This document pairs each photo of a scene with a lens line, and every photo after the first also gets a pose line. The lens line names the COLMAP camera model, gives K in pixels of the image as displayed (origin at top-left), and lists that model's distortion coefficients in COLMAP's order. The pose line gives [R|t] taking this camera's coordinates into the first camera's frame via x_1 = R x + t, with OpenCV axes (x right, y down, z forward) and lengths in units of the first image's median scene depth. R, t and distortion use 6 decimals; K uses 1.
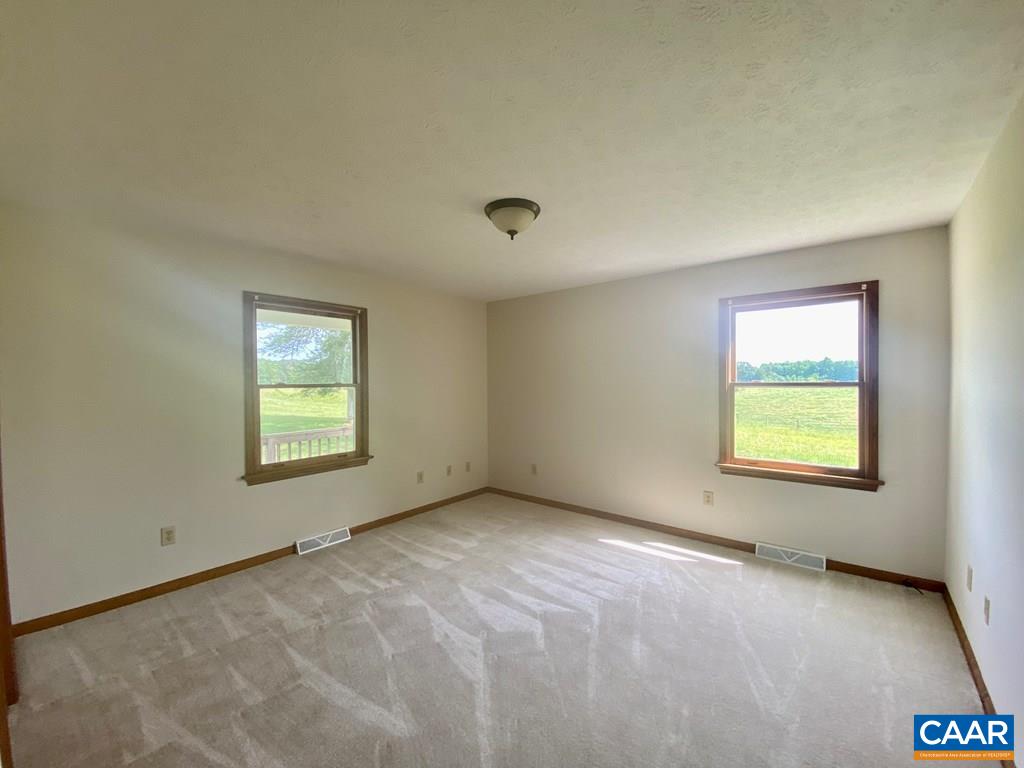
lens RADIAL K [[418.5, 0, 511.6], [0, 418.5, 378.8], [0, 0, 1]] dist [-0.019706, -0.003691]
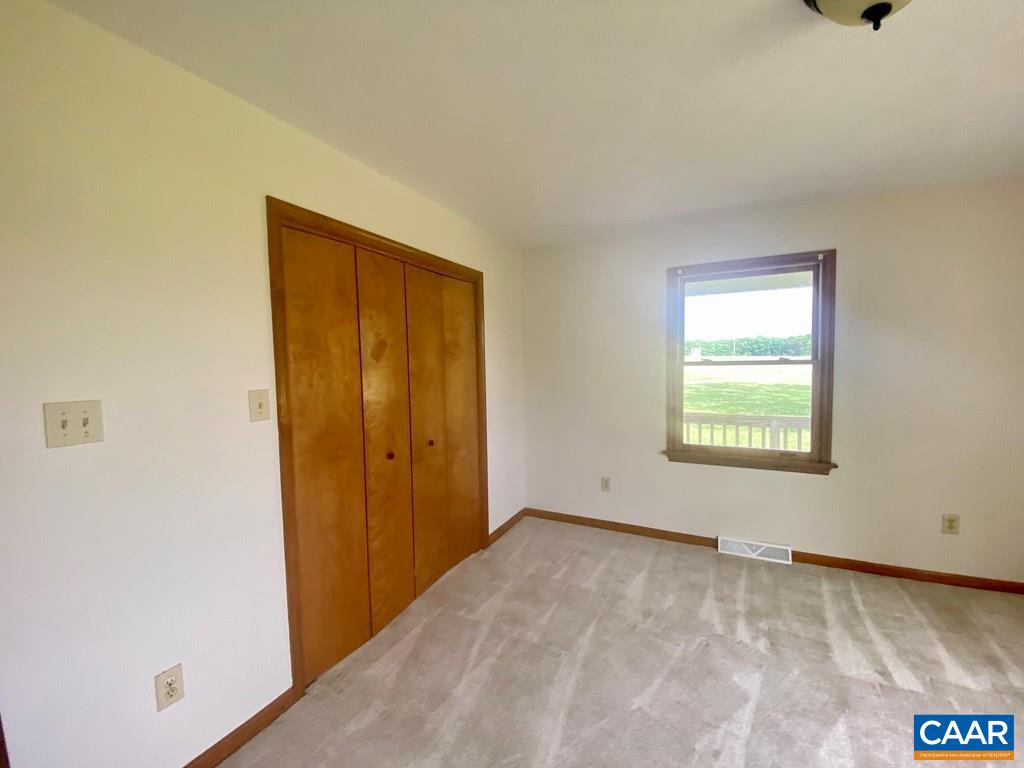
lens RADIAL K [[418.5, 0, 507.1], [0, 418.5, 383.2], [0, 0, 1]] dist [-0.019706, -0.003691]
pose [[0.205296, 0.061094, -0.976791, 0.274446], [0.014411, 0.997753, 0.065433, -0.003353], [0.978594, -0.027509, 0.203954, 0.429144]]
